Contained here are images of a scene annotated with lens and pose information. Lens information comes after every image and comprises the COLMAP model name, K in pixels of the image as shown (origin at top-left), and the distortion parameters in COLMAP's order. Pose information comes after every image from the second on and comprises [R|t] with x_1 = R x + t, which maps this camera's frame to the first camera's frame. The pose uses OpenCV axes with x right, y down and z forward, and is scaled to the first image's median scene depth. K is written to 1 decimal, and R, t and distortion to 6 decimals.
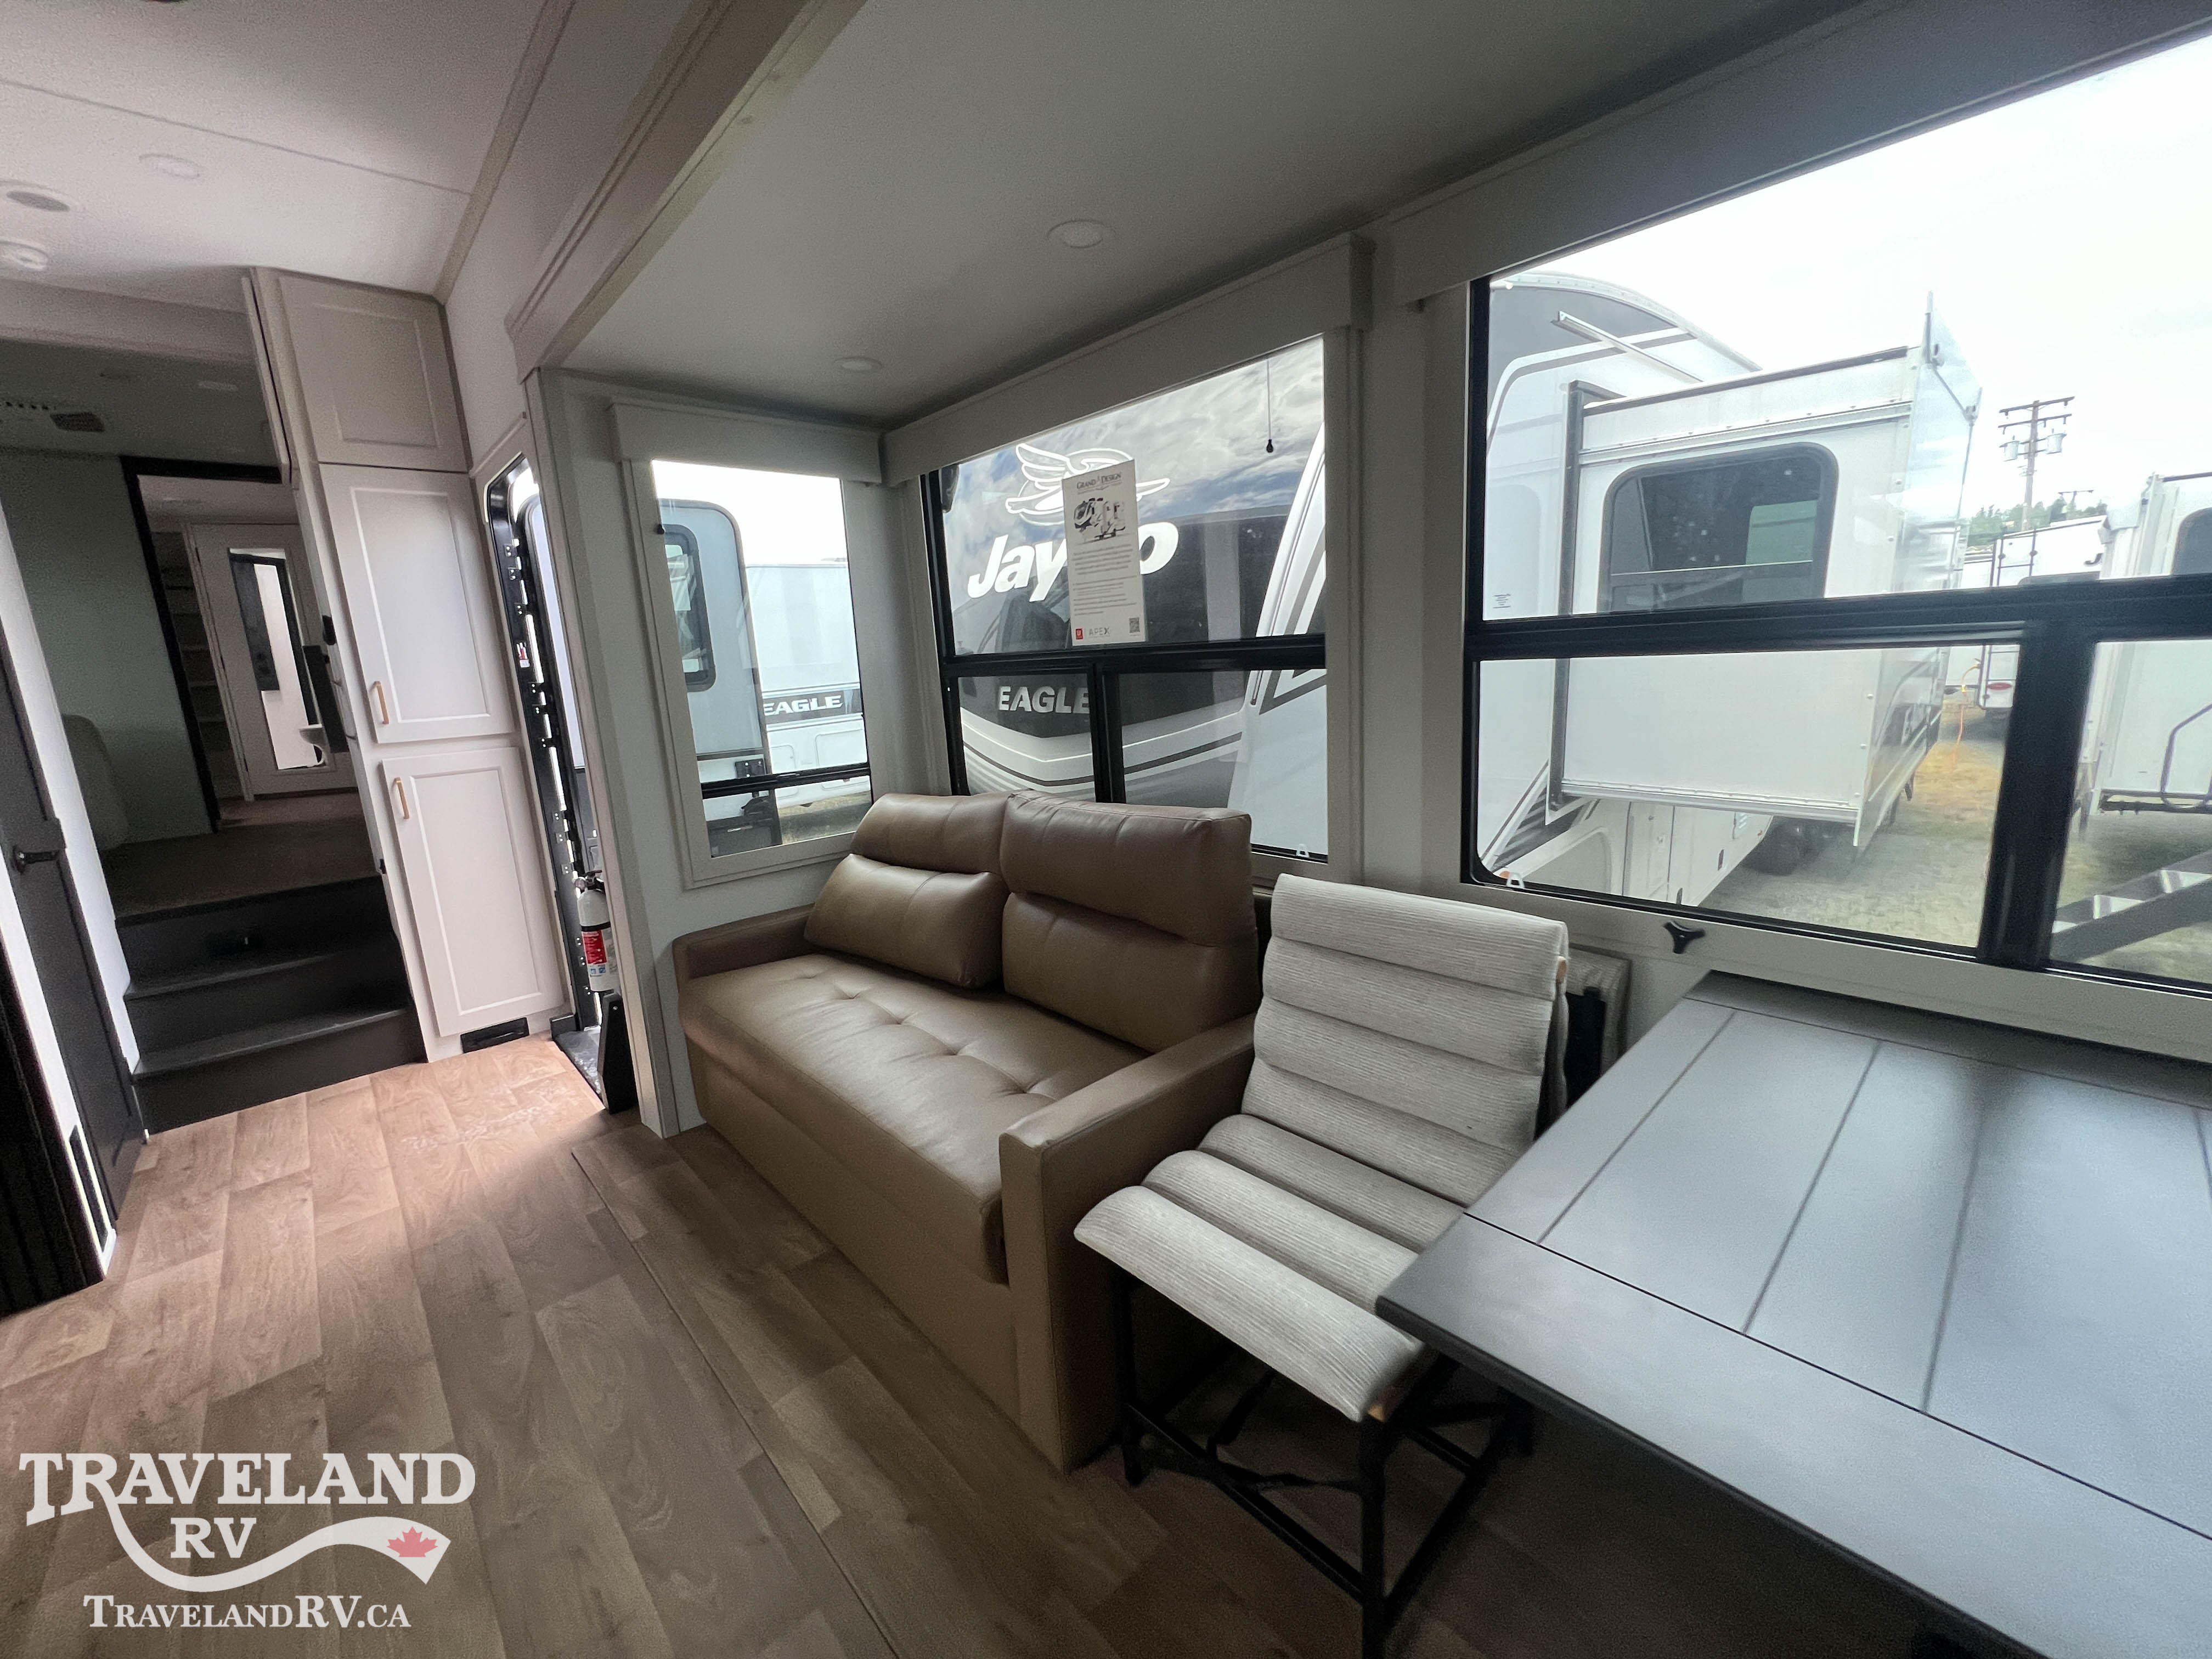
lens RADIAL K [[882.2, 0, 1108.0], [0, 882.2, 827.4], [0, 0, 1]] dist [-0.002565, 0.000702]
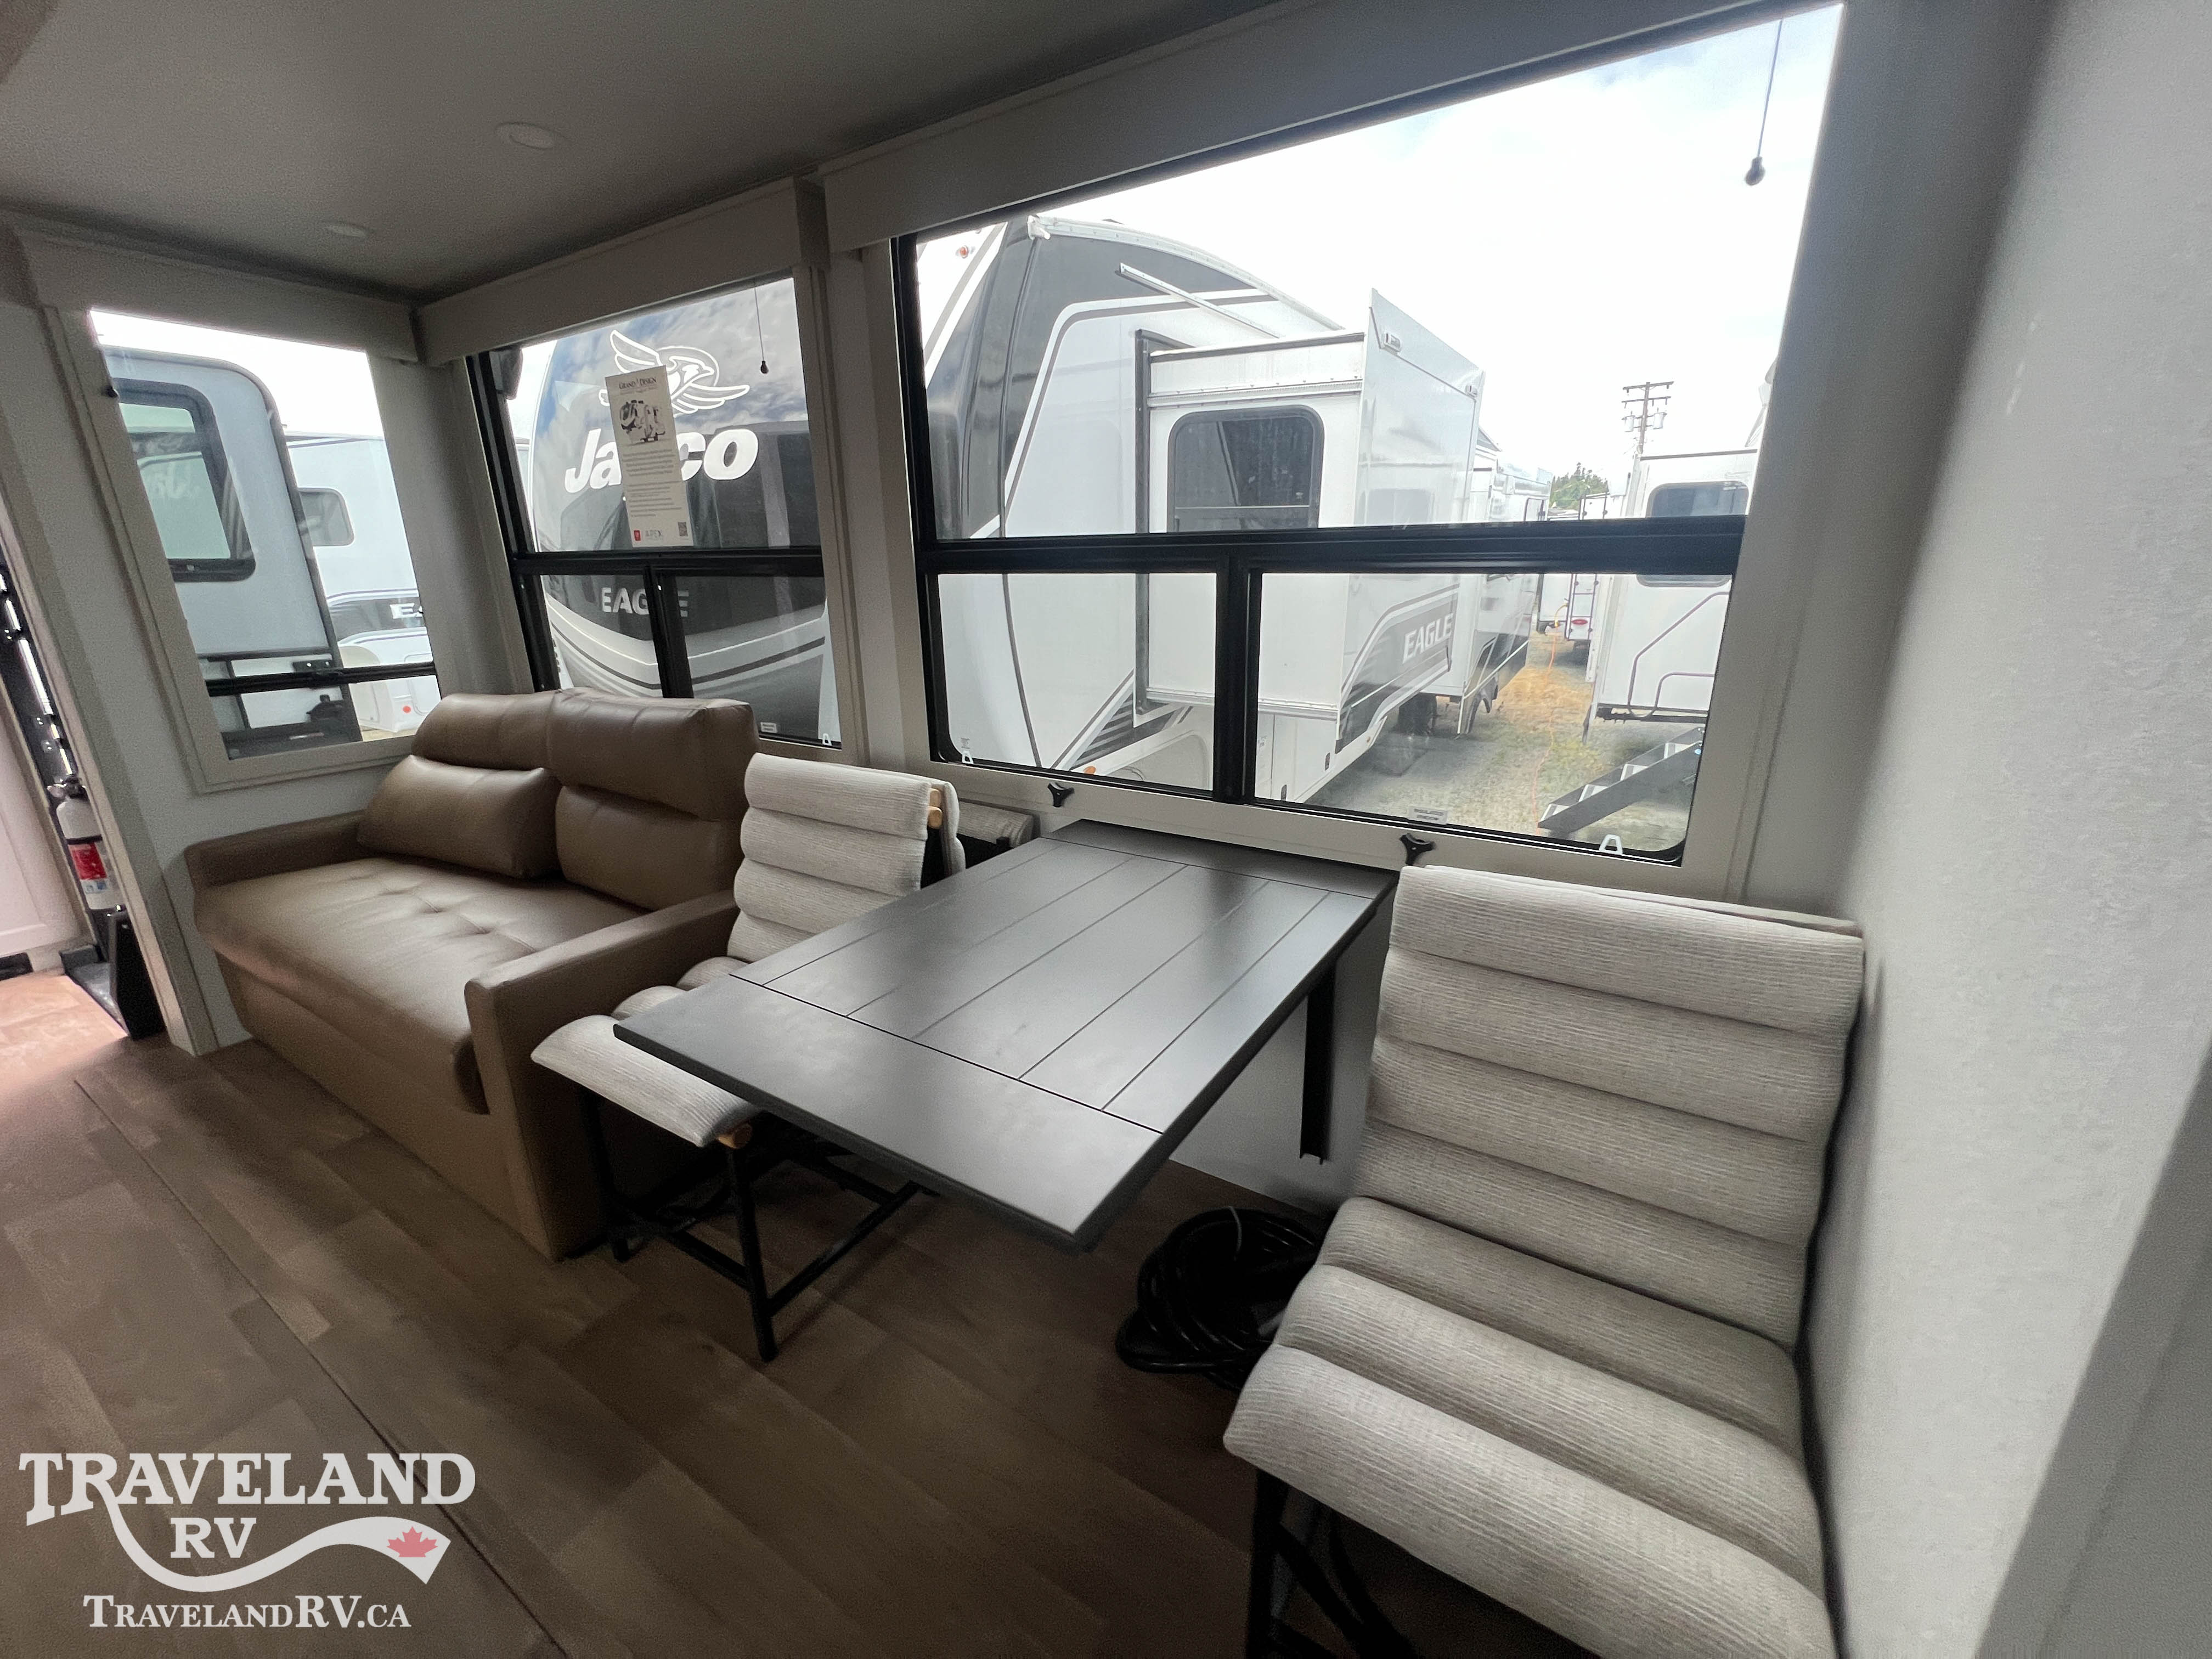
lens RADIAL K [[882.2, 0, 1108.0], [0, 882.2, 827.4], [0, 0, 1]] dist [-0.002565, 0.000702]
pose [[0.965003, -0.033276, 0.260119, 0.219992], [0.009795, 0.995798, 0.091047, 0.031688], [-0.262056, -0.085313, 0.961274, -0.162119]]
